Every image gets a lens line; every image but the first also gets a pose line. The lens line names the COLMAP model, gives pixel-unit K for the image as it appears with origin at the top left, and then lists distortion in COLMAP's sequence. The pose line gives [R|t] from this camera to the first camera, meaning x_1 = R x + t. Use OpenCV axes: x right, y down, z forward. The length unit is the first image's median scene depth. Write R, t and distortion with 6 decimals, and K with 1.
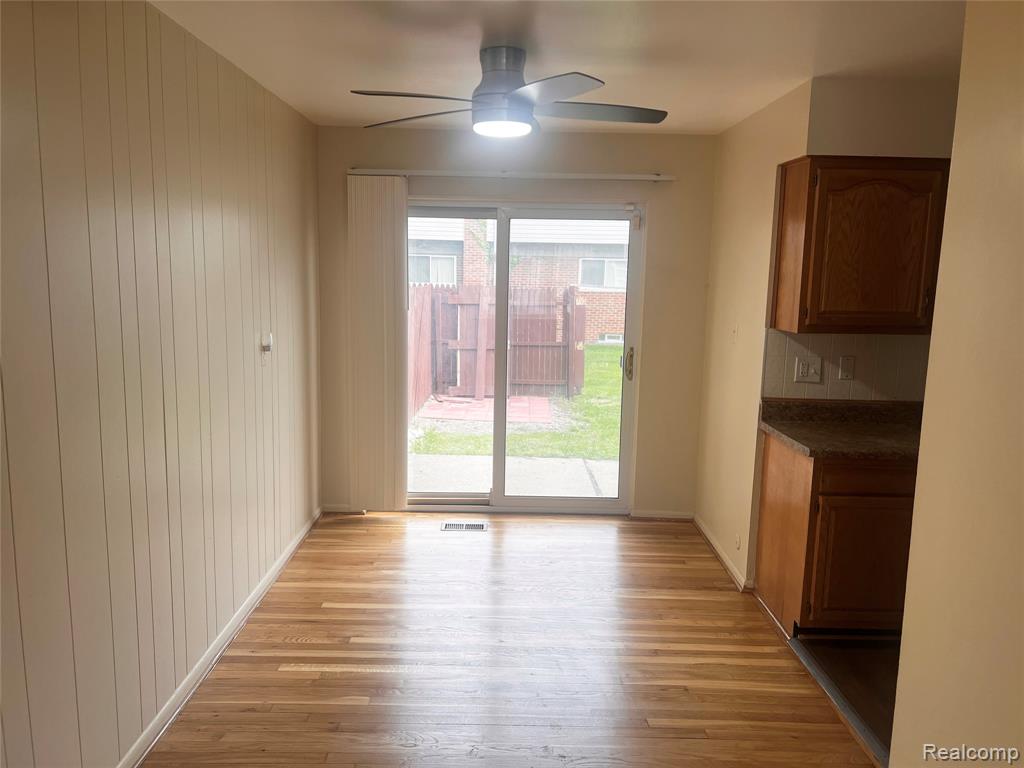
lens RADIAL K [[764.5, 0, 512.0], [0, 764.5, 384.0], [0, 0, 1]] dist [0.004605, -0.002163]
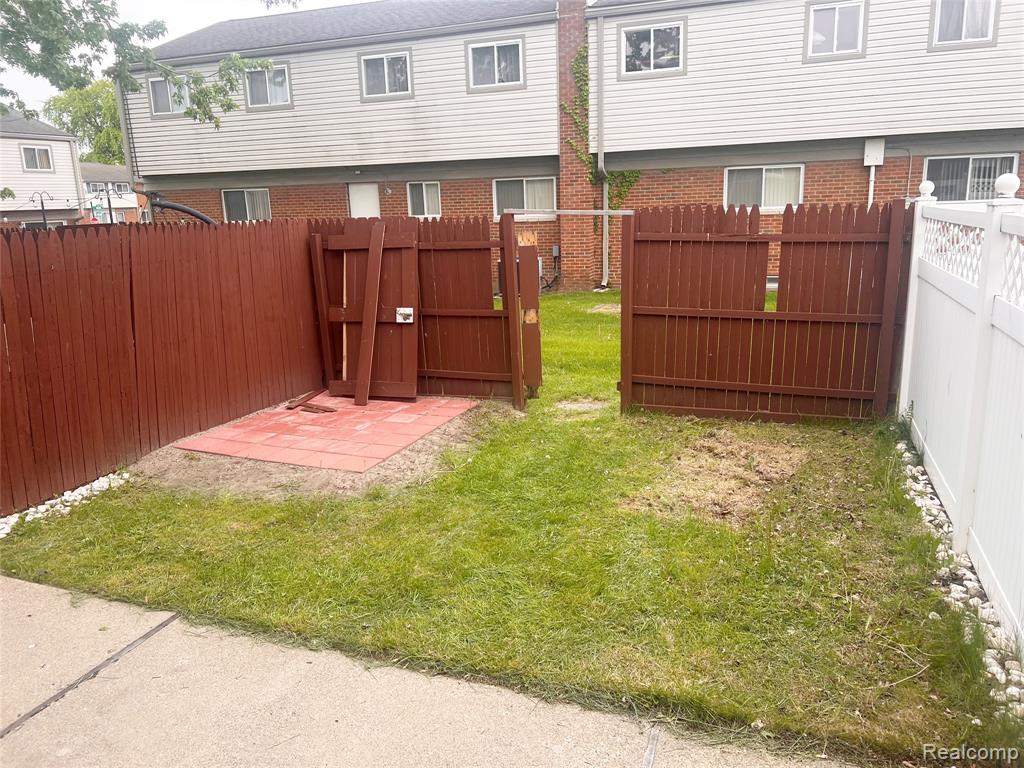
lens RADIAL K [[764.5, 0, 512.0], [0, 764.5, 384.0], [0, 0, 1]] dist [0.004605, -0.002163]
pose [[0.928657, 0.042591, -0.368485, 0.295994], [-0.009313, 0.995750, 0.091622, -0.052366], [0.370822, -0.081654, 0.925108, 0.443452]]
